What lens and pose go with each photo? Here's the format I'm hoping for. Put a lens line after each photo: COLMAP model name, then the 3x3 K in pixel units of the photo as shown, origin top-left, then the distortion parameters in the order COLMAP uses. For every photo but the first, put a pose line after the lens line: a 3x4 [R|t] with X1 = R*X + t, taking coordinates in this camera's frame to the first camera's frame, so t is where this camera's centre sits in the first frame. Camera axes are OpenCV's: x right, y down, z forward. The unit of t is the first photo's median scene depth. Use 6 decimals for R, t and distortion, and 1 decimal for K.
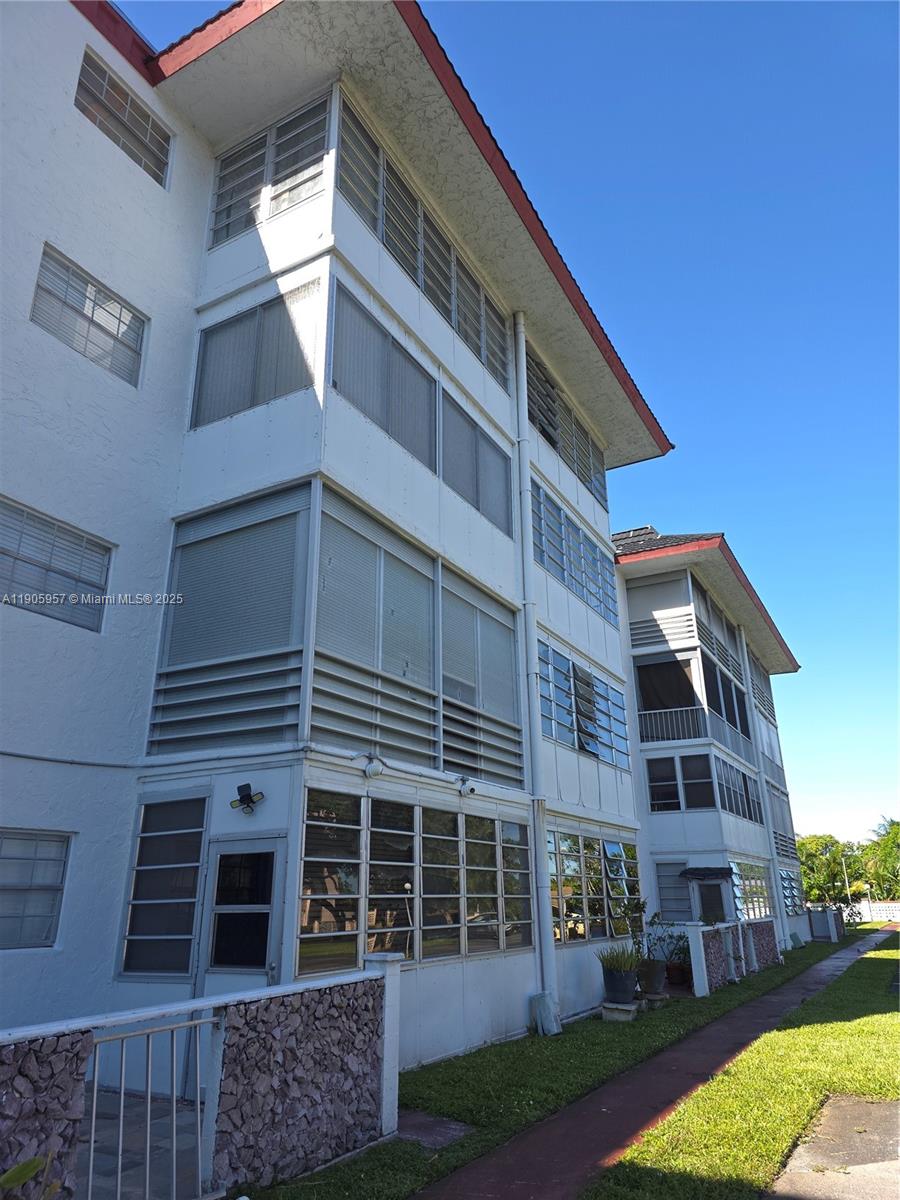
lens RADIAL K [[804.7, 0, 450.0], [0, 804.7, 600.0], [0, 0, 1]] dist [0.079410, -0.101909]
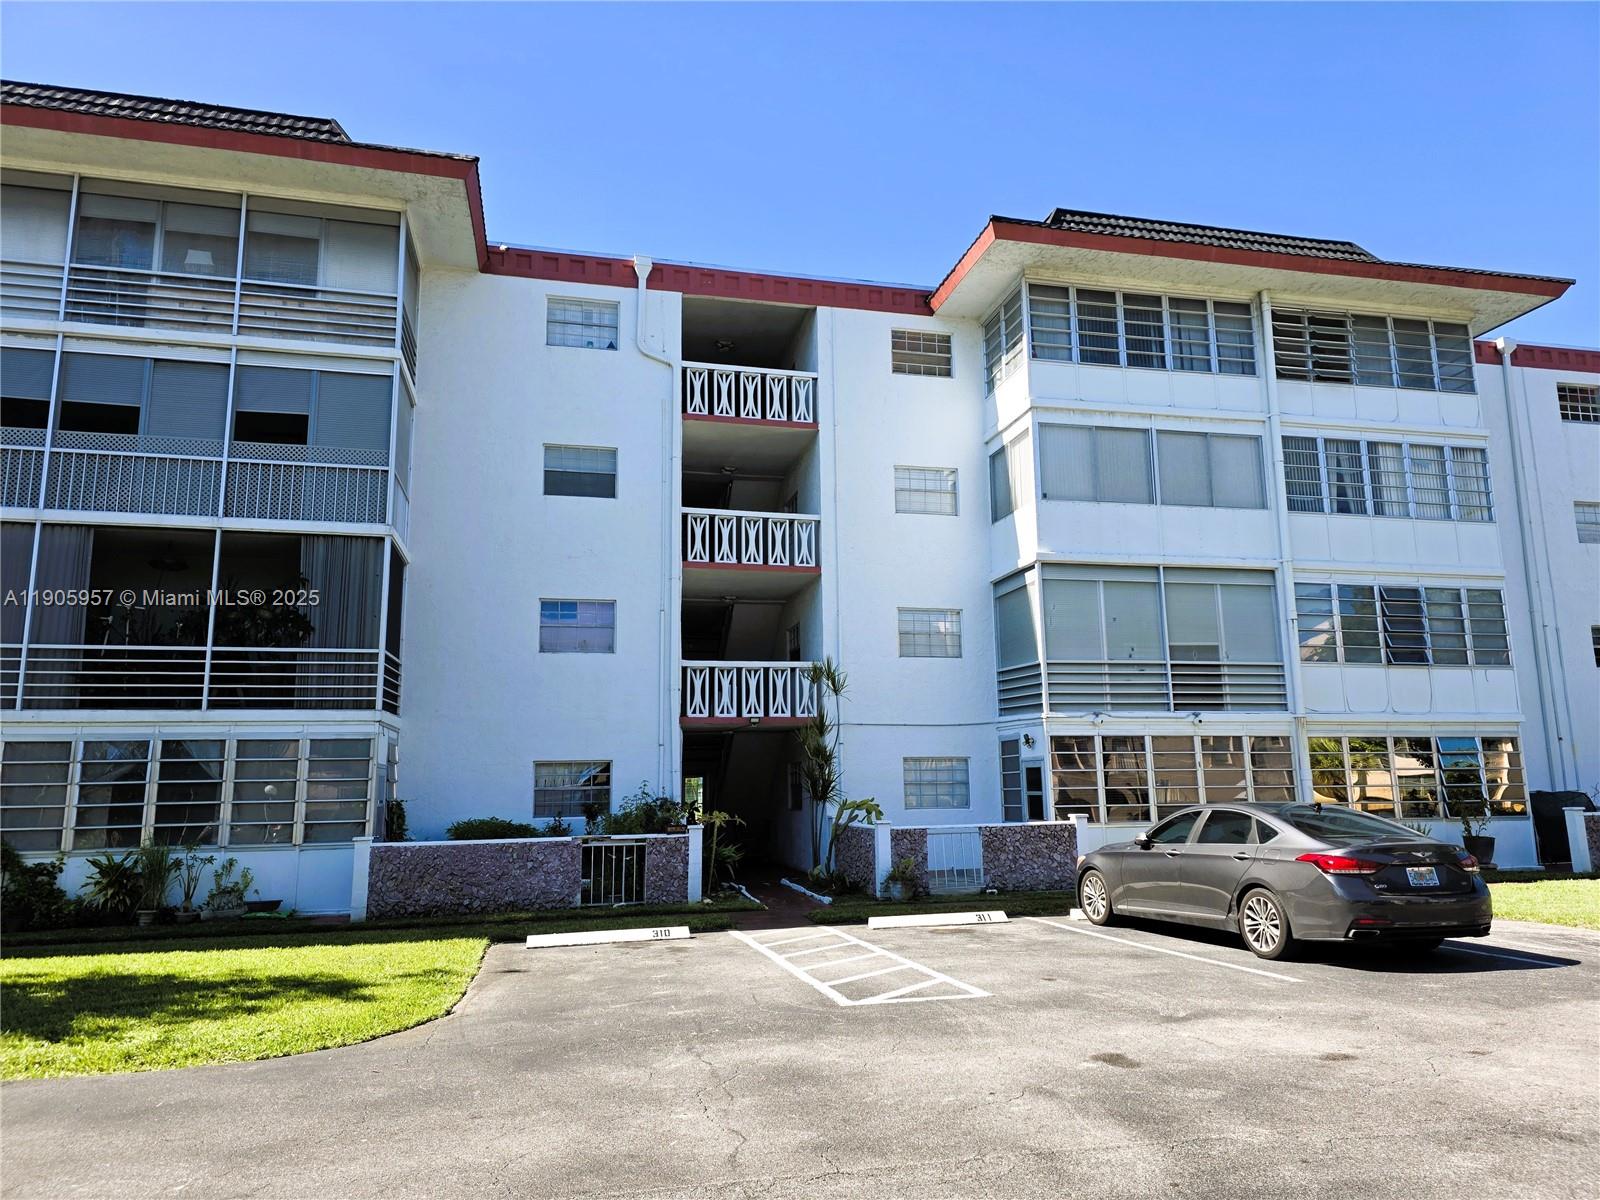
lens RADIAL K [[1072.9, 0, 800.0], [0, 1072.9, 600.0], [0, 0, 1]] dist [0.079410, -0.101909]
pose [[0.675475, -0.126840, -0.726392, 1.068963], [0.261860, 0.962148, 0.075497, -0.348059], [0.689321, -0.241209, 0.683121, -0.890123]]
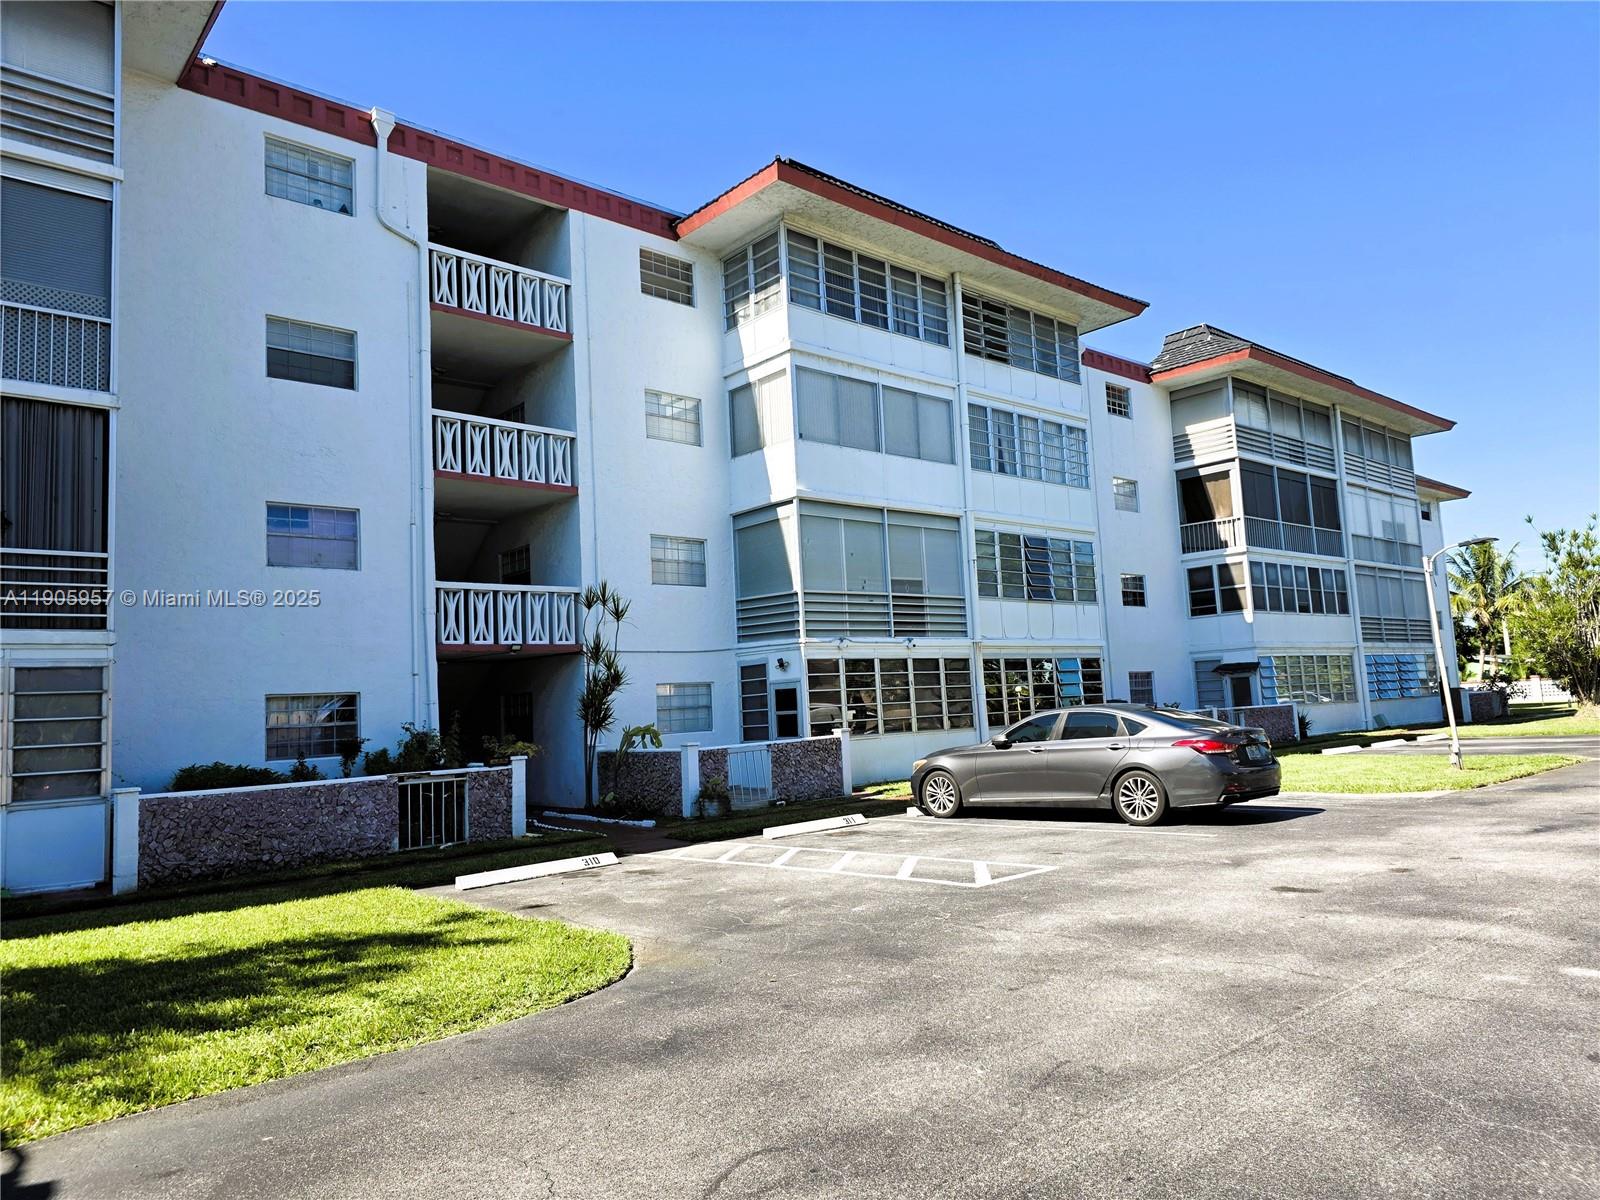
lens RADIAL K [[1072.9, 0, 800.0], [0, 1072.9, 600.0], [0, 0, 1]] dist [0.079410, -0.101909]
pose [[0.943927, -0.069126, -0.322837, 0.572351], [0.150451, 0.960467, 0.234240, -0.456711], [0.293882, -0.269677, 0.917010, -1.219348]]
